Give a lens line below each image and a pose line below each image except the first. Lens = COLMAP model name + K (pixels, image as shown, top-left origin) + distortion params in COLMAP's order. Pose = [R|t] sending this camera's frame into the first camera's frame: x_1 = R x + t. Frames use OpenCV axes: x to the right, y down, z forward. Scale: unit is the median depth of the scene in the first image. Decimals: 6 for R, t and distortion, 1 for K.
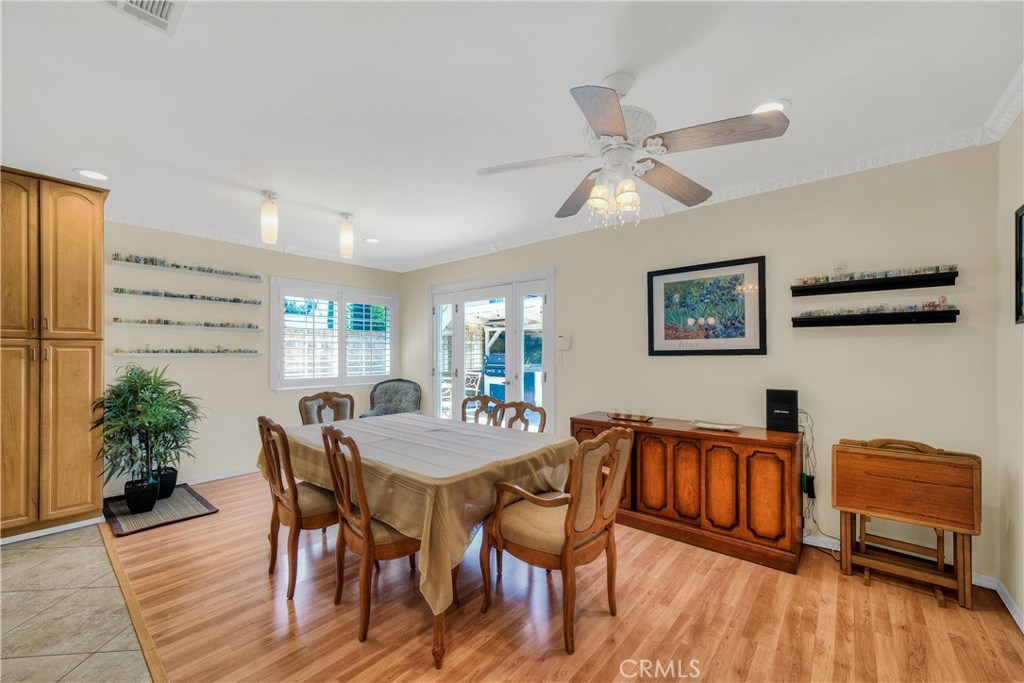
lens RADIAL K [[403.7, 0, 512.2], [0, 403.7, 347.3], [0, 0, 1]] dist [0.002205, 0.000496]
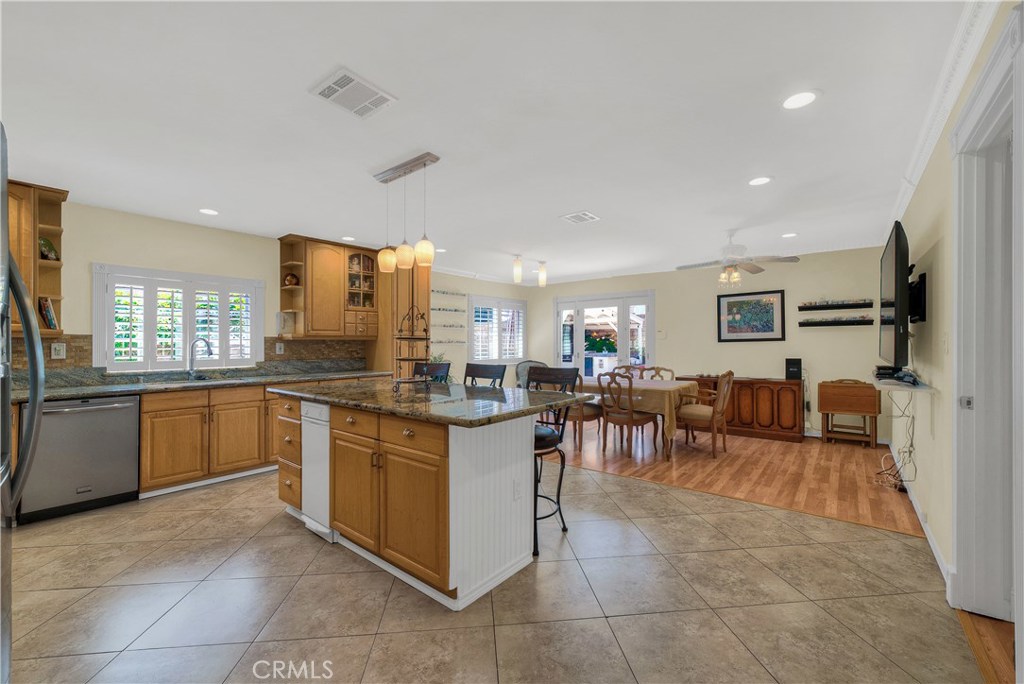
lens RADIAL K [[415.7, 0, 512.0], [0, 415.7, 342.0], [0, 0, 1]] dist [-0.000321, 0.000276]
pose [[0.999791, -0.008962, 0.018392, -0.682672], [0.008783, 0.999913, 0.009831, -0.007130], [-0.018478, -0.009667, 0.999783, -0.921096]]
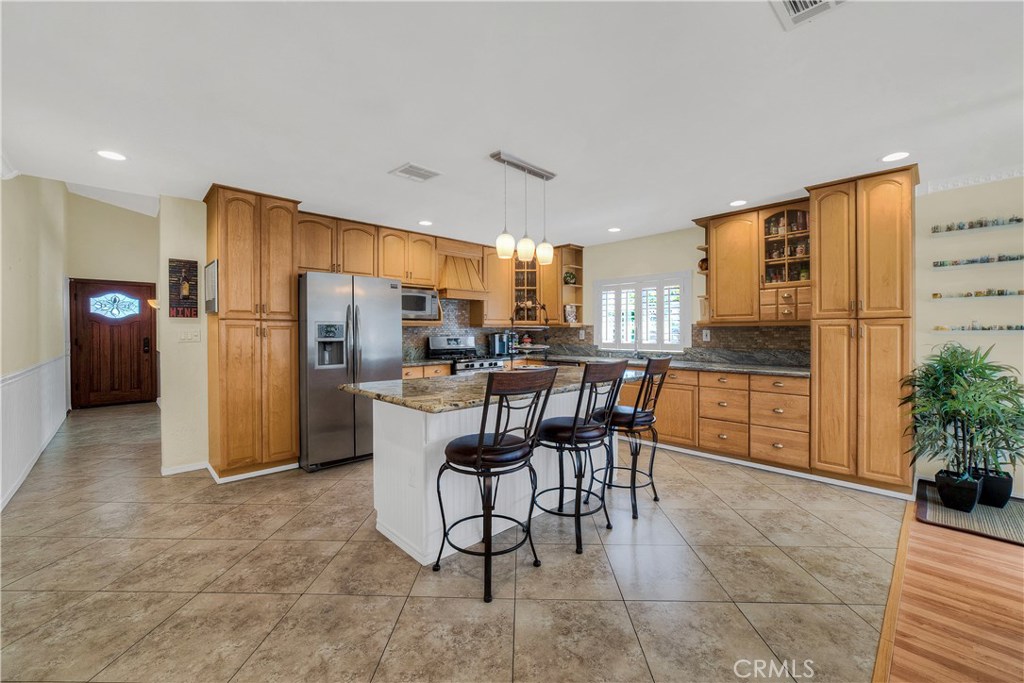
lens RADIAL K [[411.6, 0, 508.7], [0, 411.6, 328.8], [0, 0, 1]] dist [0.000253, 0.000244]
pose [[-0.114502, -0.008328, -0.993388, 0.116270], [0.016551, 0.999810, -0.010289, 0.003875], [0.993285, -0.017620, -0.114342, 0.150368]]
